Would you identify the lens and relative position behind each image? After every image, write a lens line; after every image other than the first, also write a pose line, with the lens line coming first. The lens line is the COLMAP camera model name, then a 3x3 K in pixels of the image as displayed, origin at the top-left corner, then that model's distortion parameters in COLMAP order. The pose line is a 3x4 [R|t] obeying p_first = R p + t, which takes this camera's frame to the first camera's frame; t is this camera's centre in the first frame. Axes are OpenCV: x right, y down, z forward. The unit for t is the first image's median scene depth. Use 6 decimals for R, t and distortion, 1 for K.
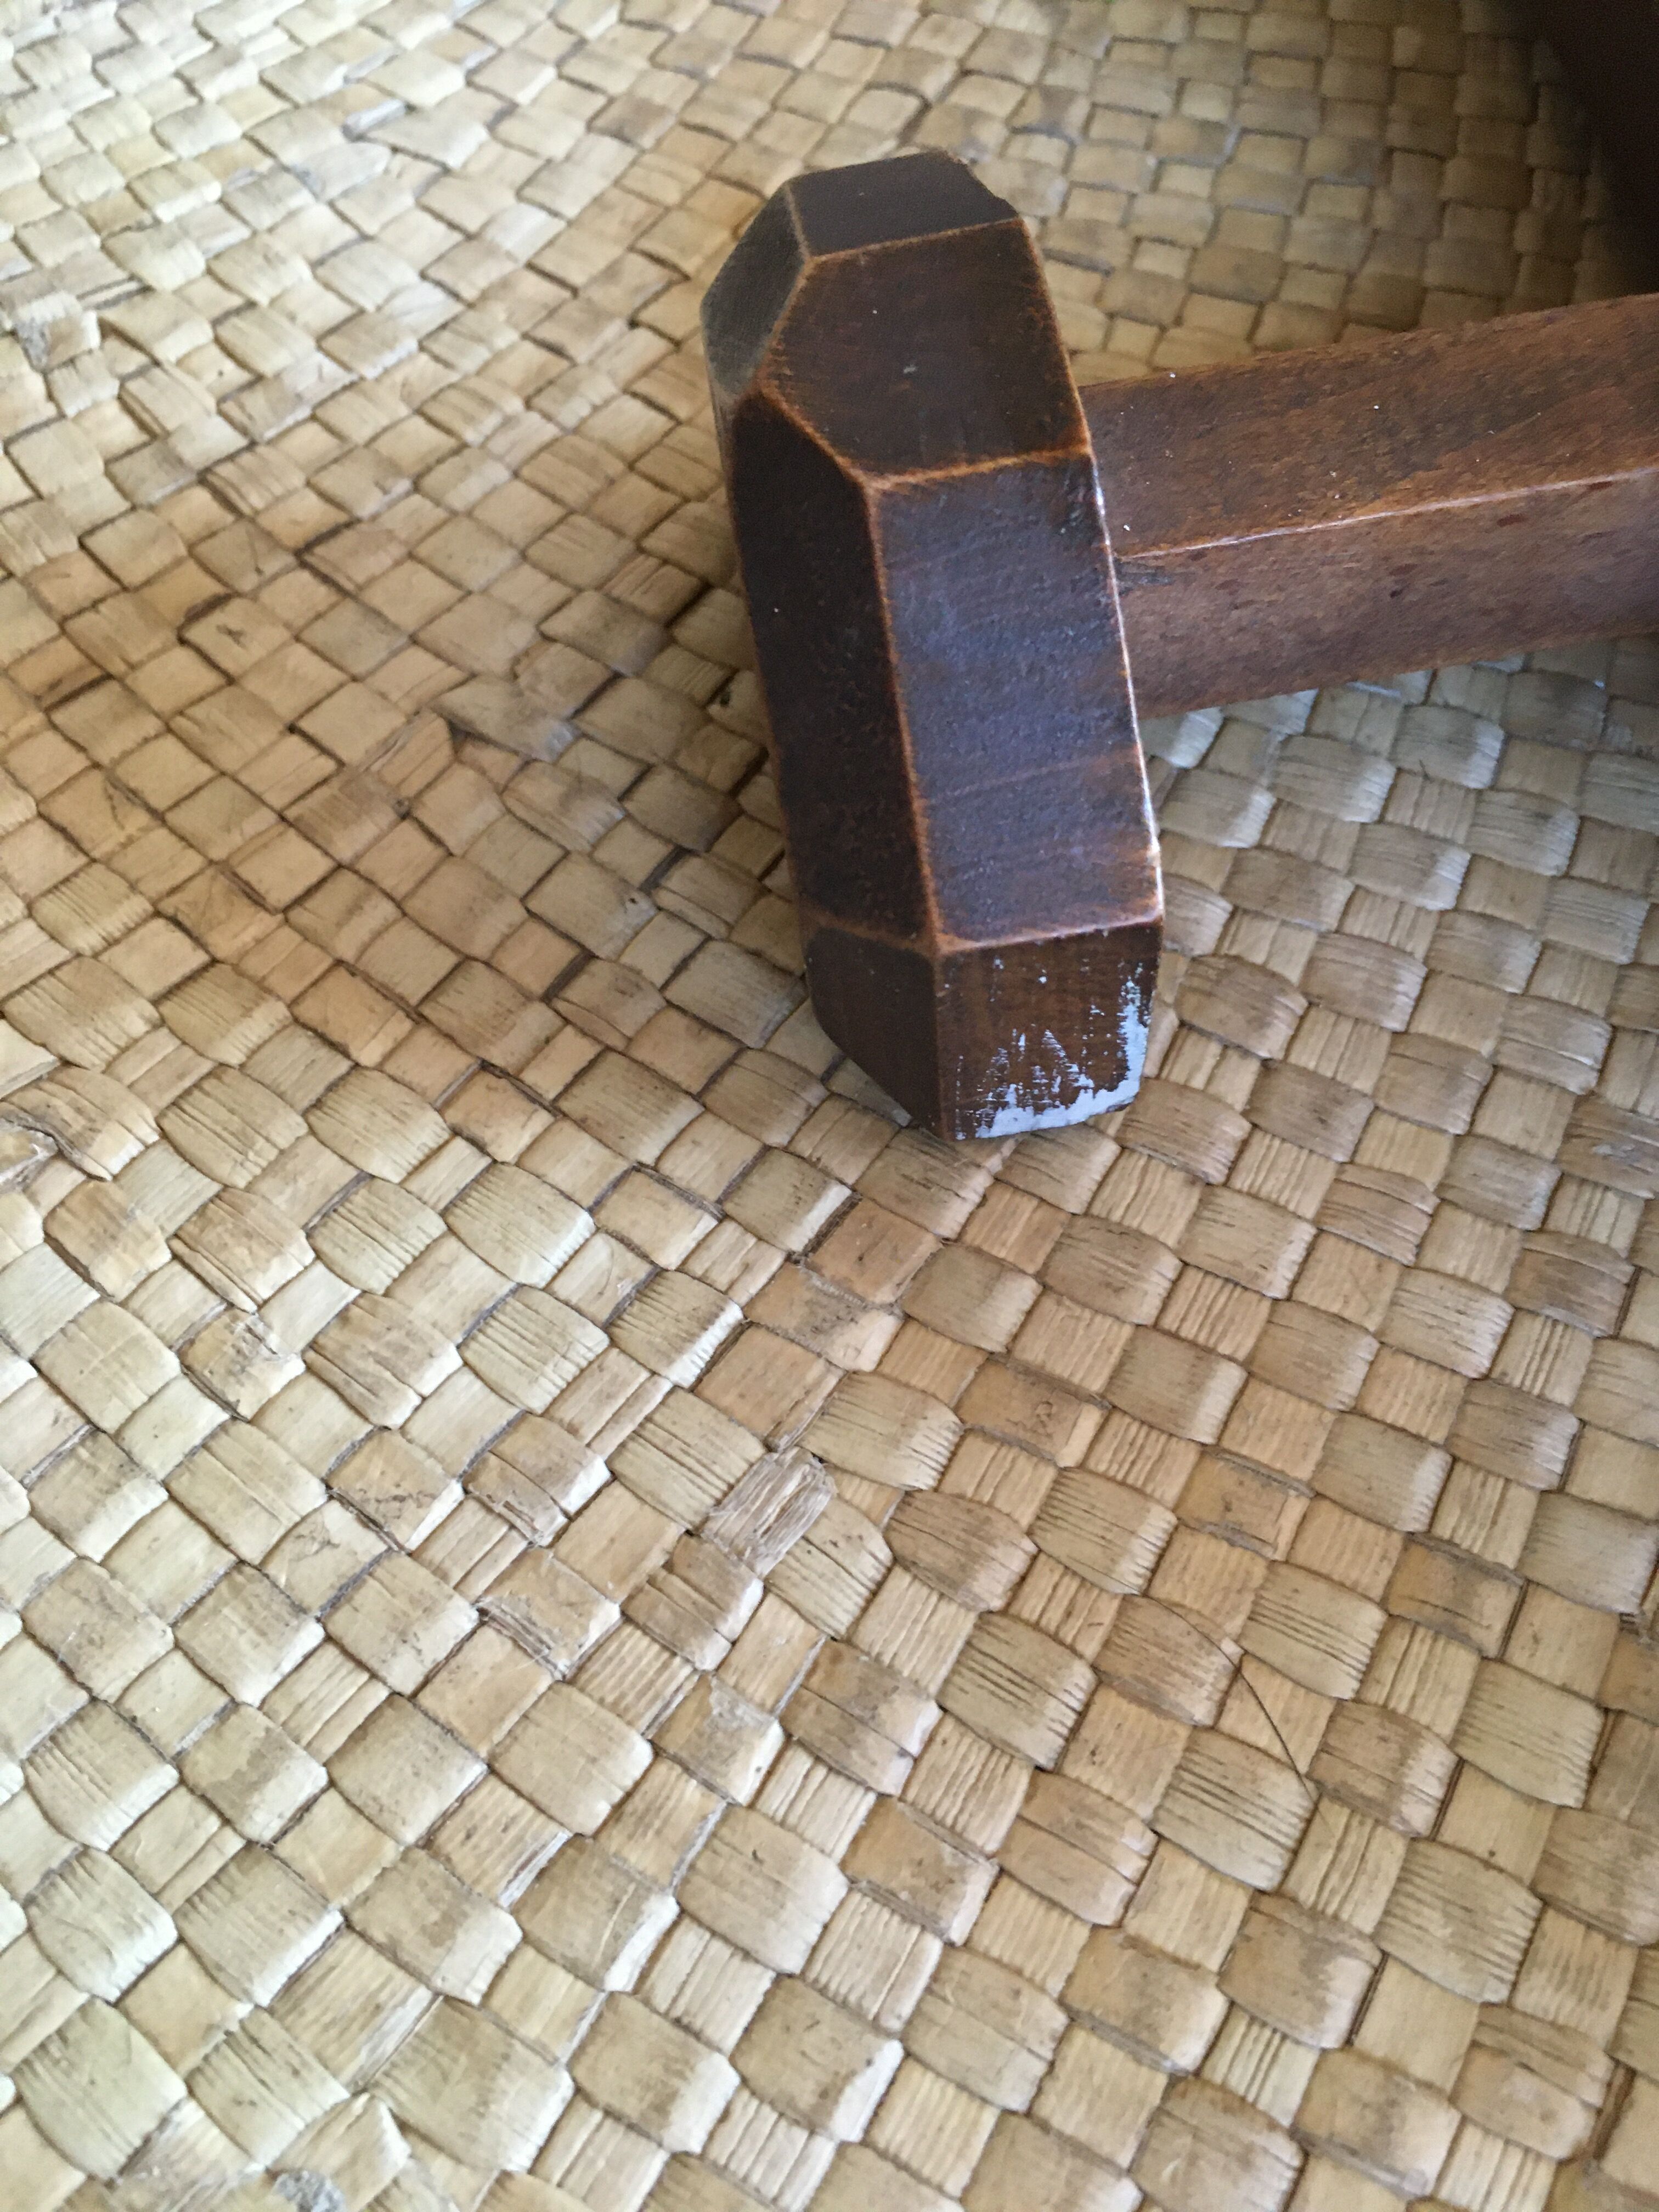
lens RADIAL K [[1931.7, 0, 853.7], [0, 1931.7, 1099.7], [0, 0, 1]] dist [0.069852, -0.109147]
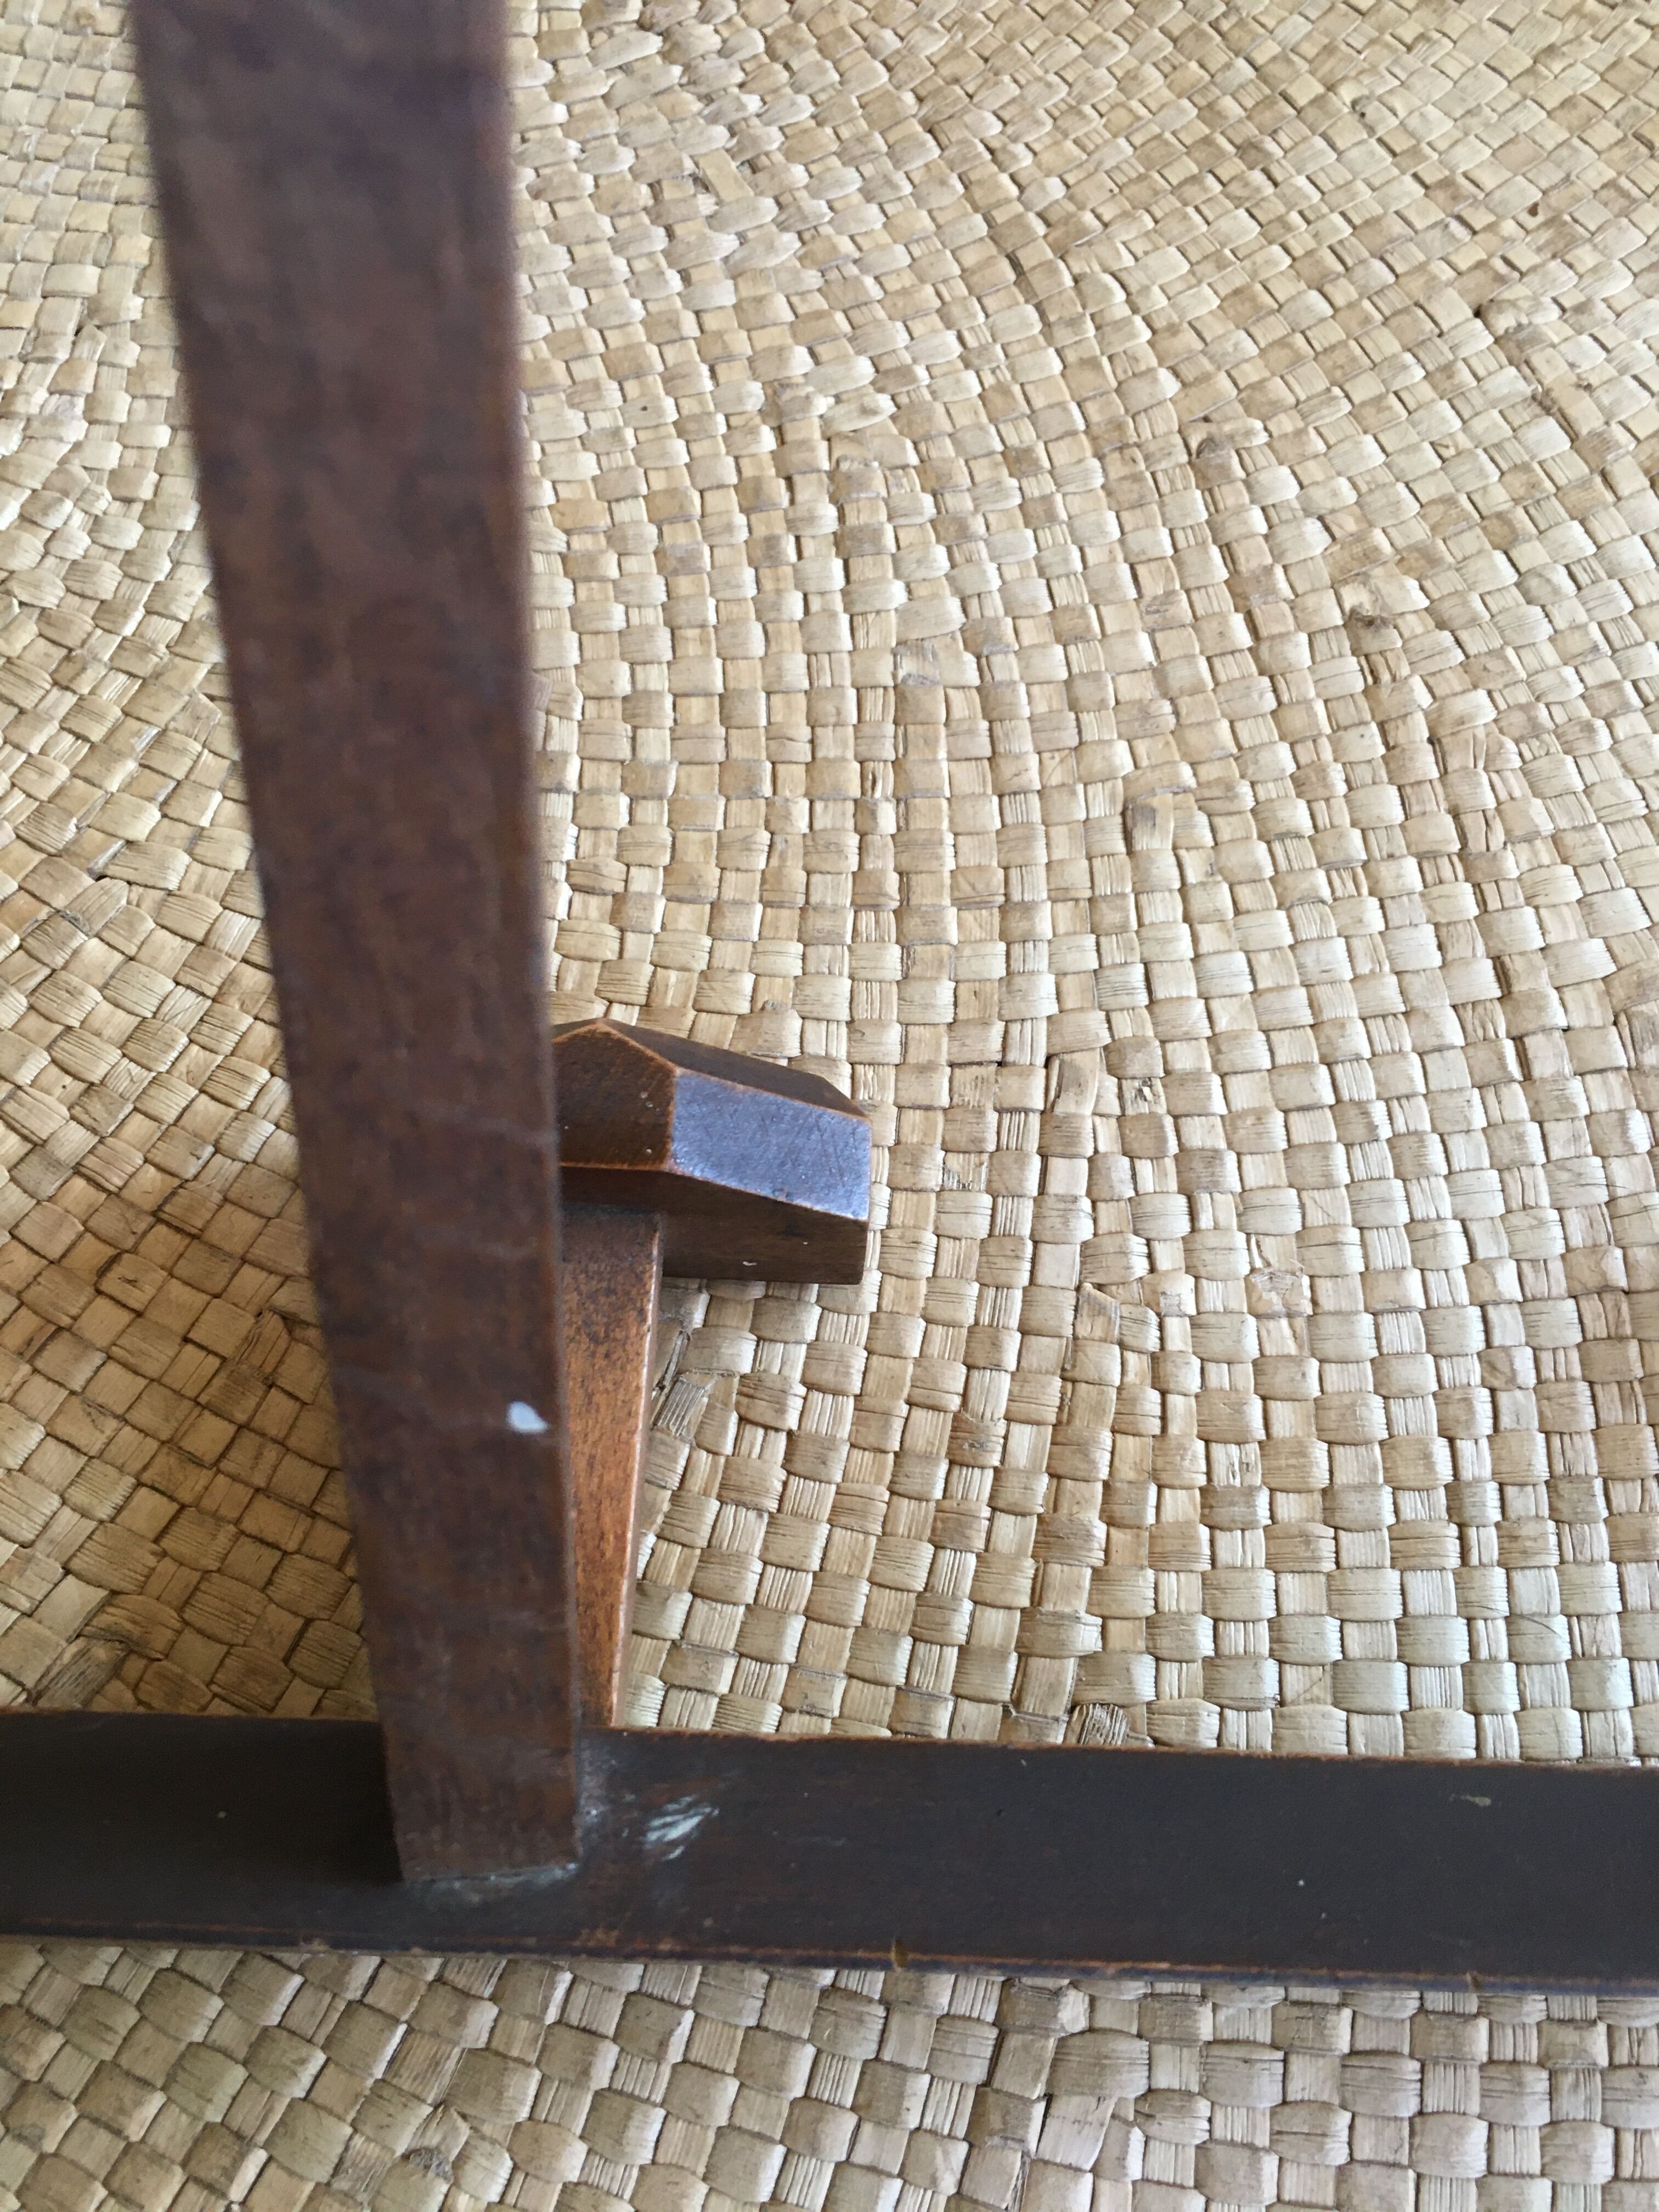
lens RADIAL K [[1931.7, 0, 828.4], [0, 1931.7, 1092.1], [0, 0, 1]] dist [0.069852, -0.109147]
pose [[0.969548, -0.215013, 0.117246, 0.088830], [0.200710, 0.971940, 0.122667, -0.469699], [-0.140331, -0.095399, 0.985498, -0.659897]]
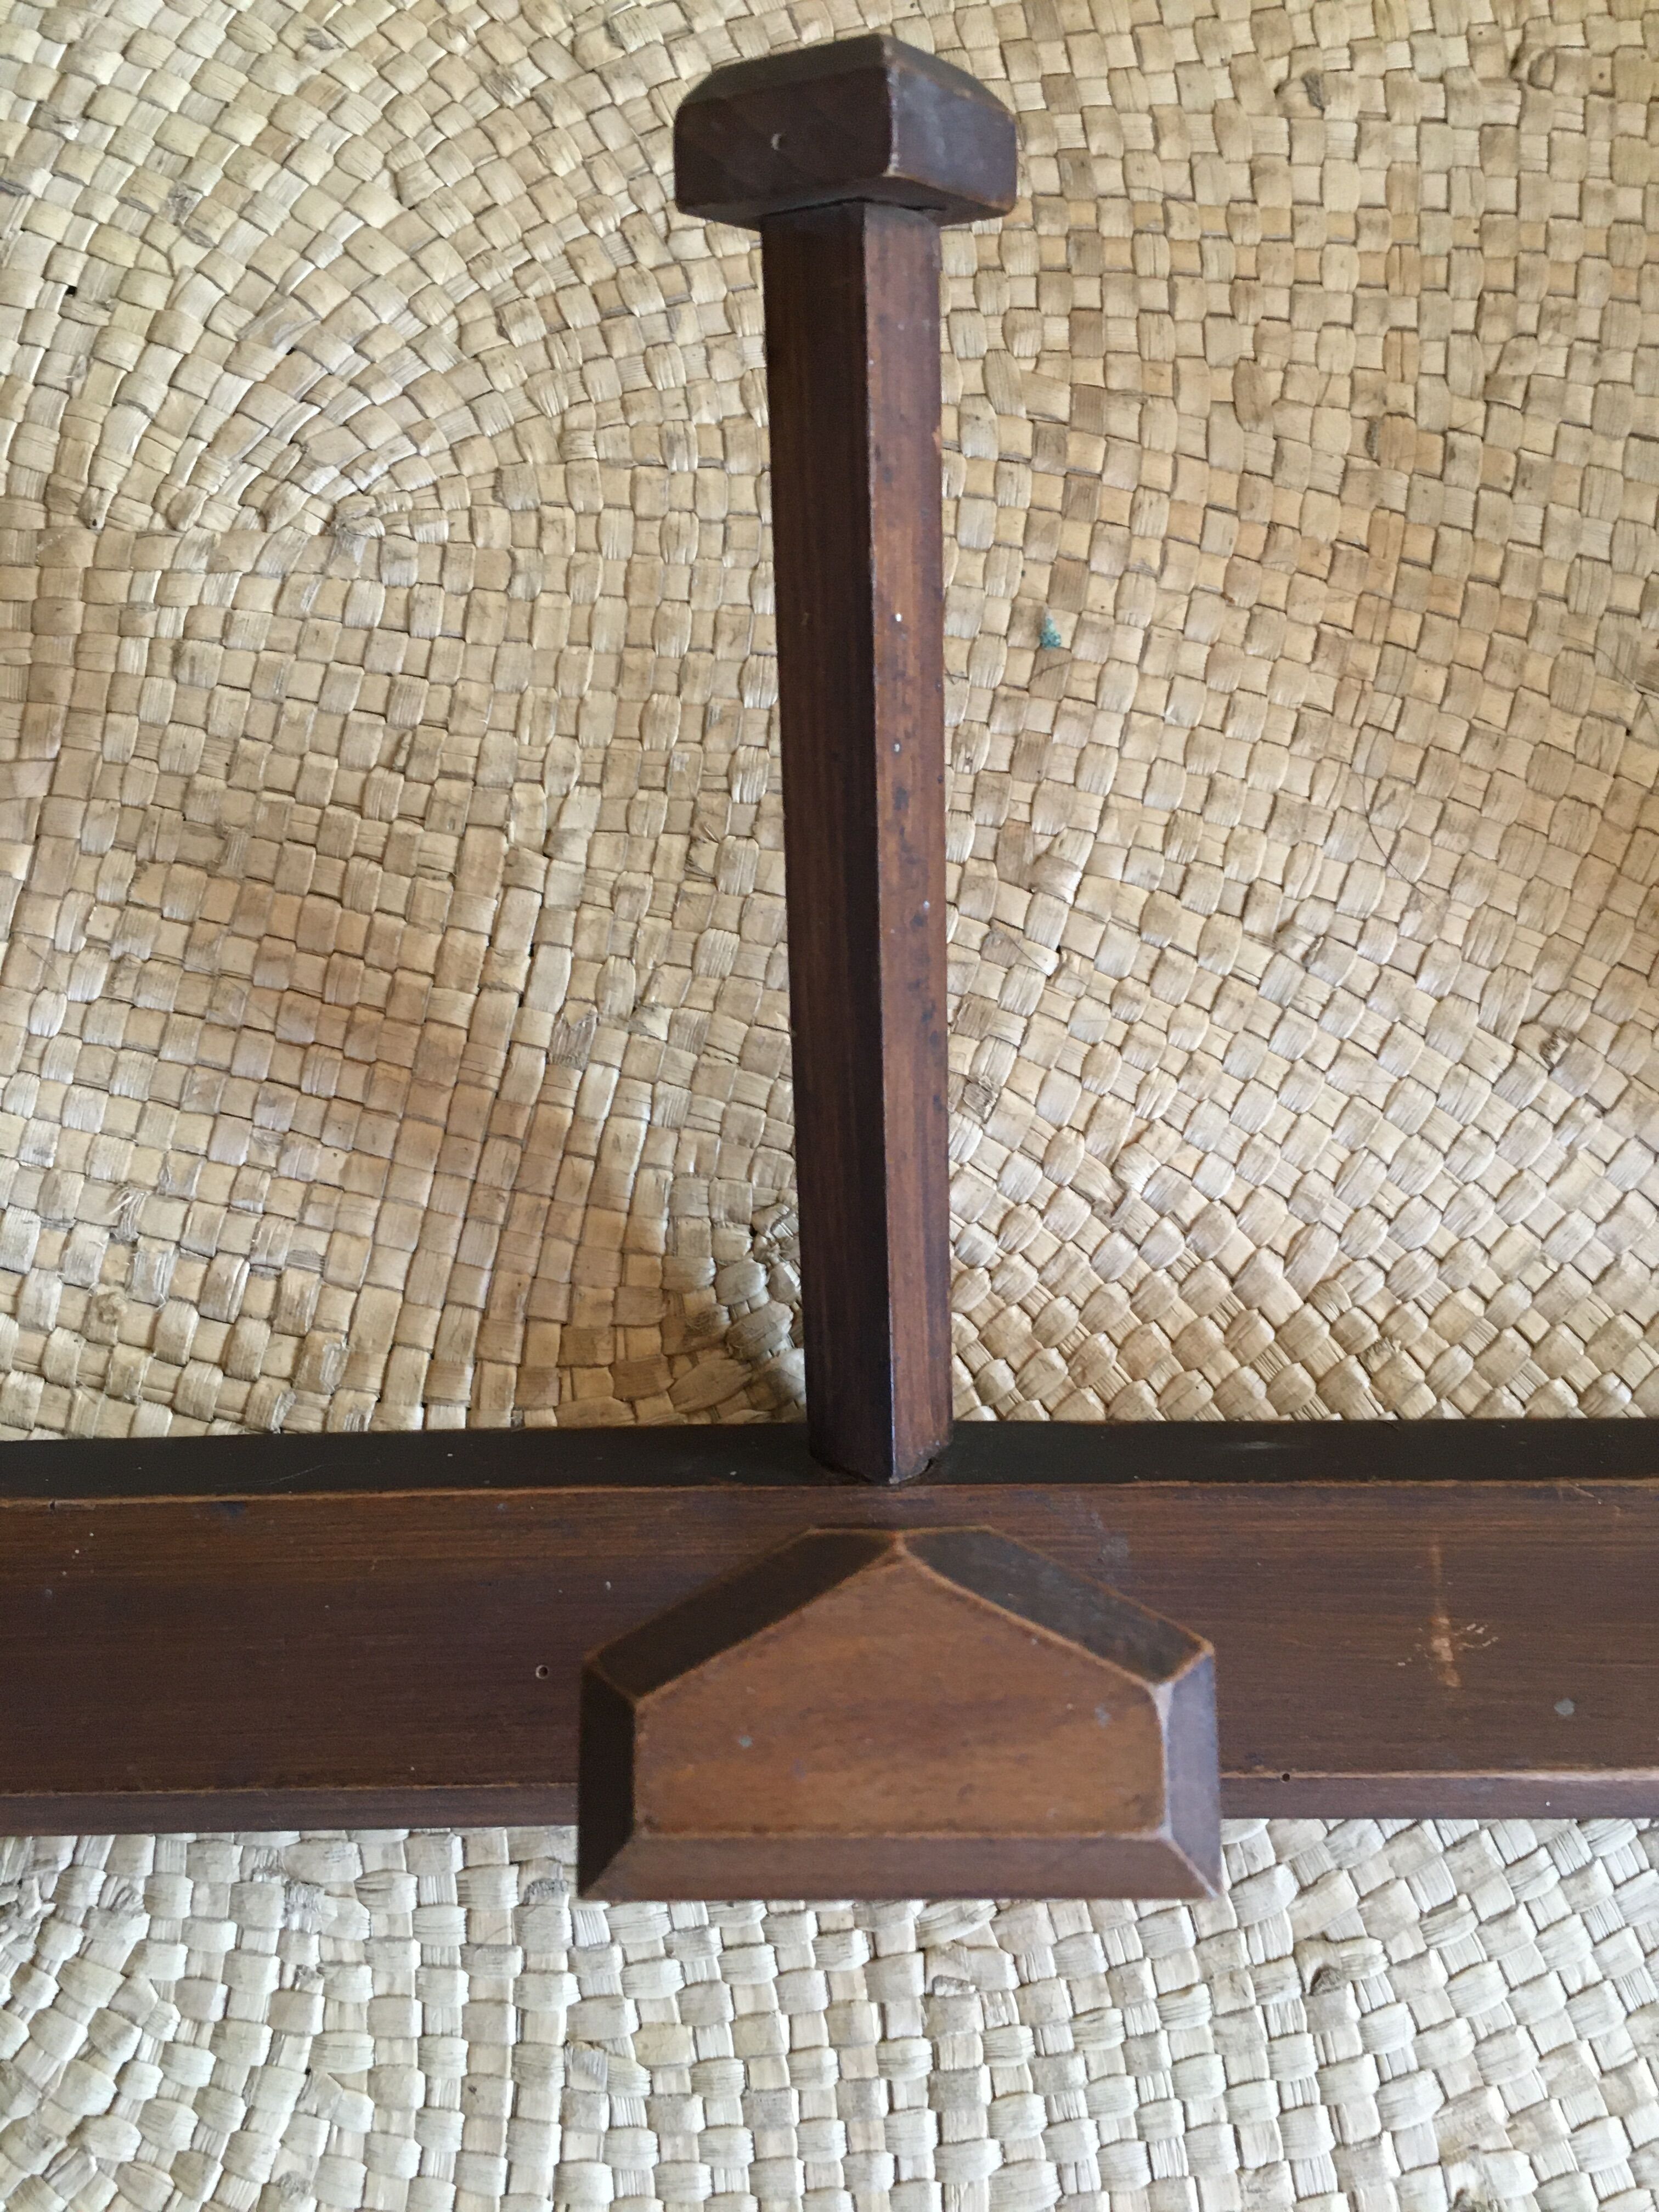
lens RADIAL K [[1931.7, 0, 850.2], [0, 1931.7, 1118.5], [0, 0, 1]] dist [0.069852, -0.109147]
pose [[0.975433, -0.214245, 0.051286, 0.460299], [0.183532, 0.919077, 0.348733, -2.238601], [-0.121850, -0.330753, 0.935818, -0.151626]]
